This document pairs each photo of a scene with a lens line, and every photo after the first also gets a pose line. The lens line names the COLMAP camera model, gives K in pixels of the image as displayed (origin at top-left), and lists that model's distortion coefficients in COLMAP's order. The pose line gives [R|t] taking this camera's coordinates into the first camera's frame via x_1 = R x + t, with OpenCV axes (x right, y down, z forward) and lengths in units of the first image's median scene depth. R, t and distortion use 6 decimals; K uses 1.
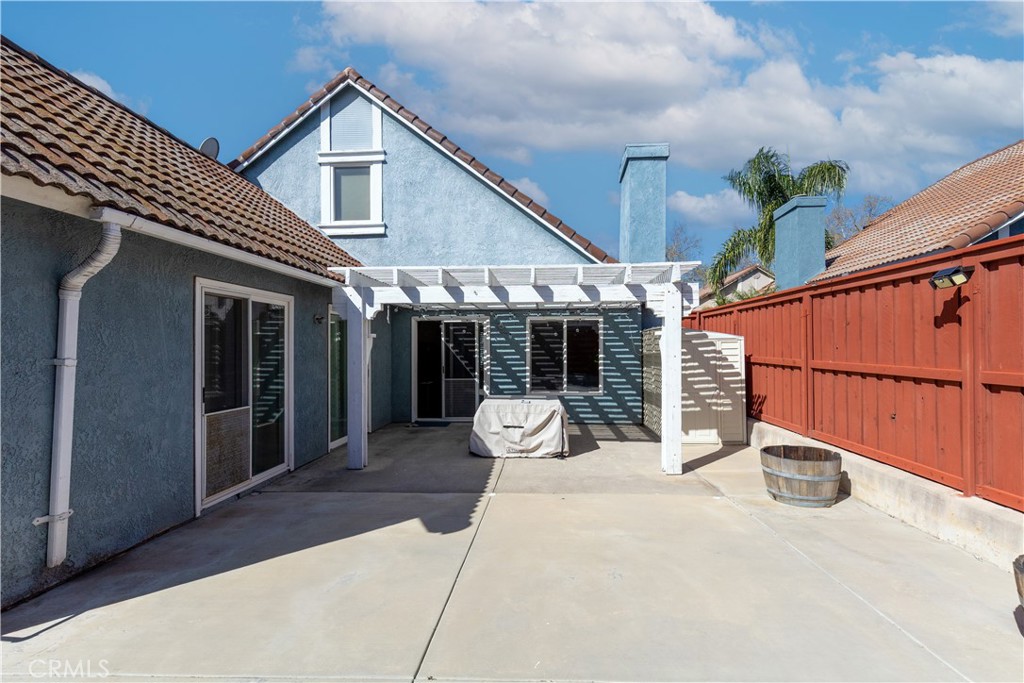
lens RADIAL K [[459.7, 0, 515.4], [0, 459.7, 345.2], [0, 0, 1]] dist [0.008645, 0.000063]
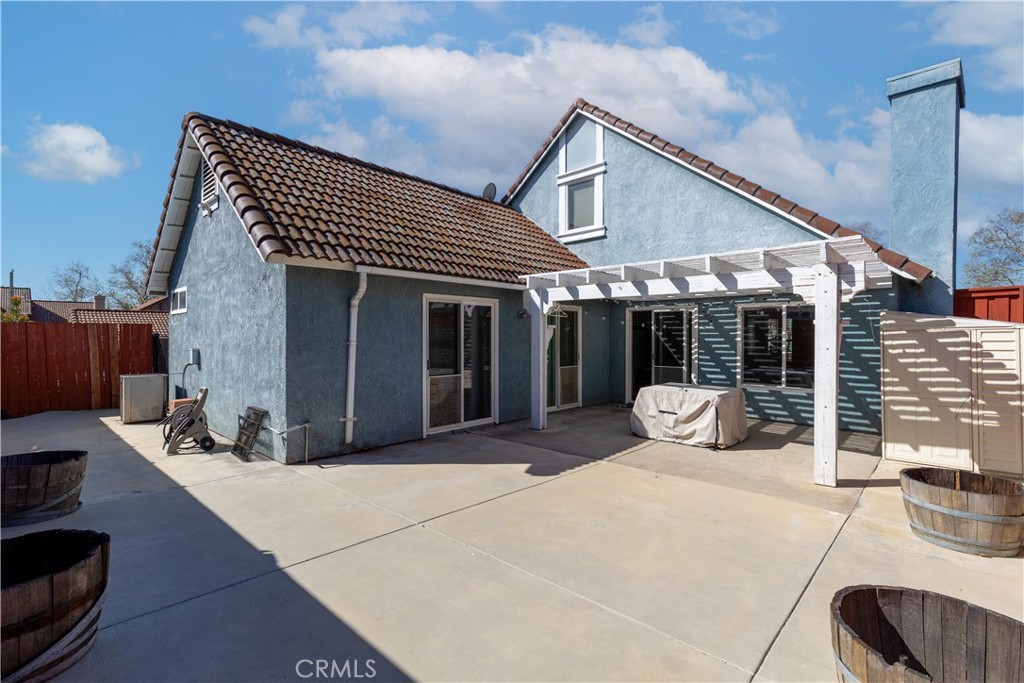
lens RADIAL K [[462.0, 0, 508.4], [0, 462.0, 338.3], [0, 0, 1]] dist [0.011224, -0.000080]
pose [[0.764483, 0.009890, -0.644567, 0.401864], [-0.000458, 0.999890, 0.014799, -0.007257], [0.644643, -0.011018, 0.764404, -0.043681]]
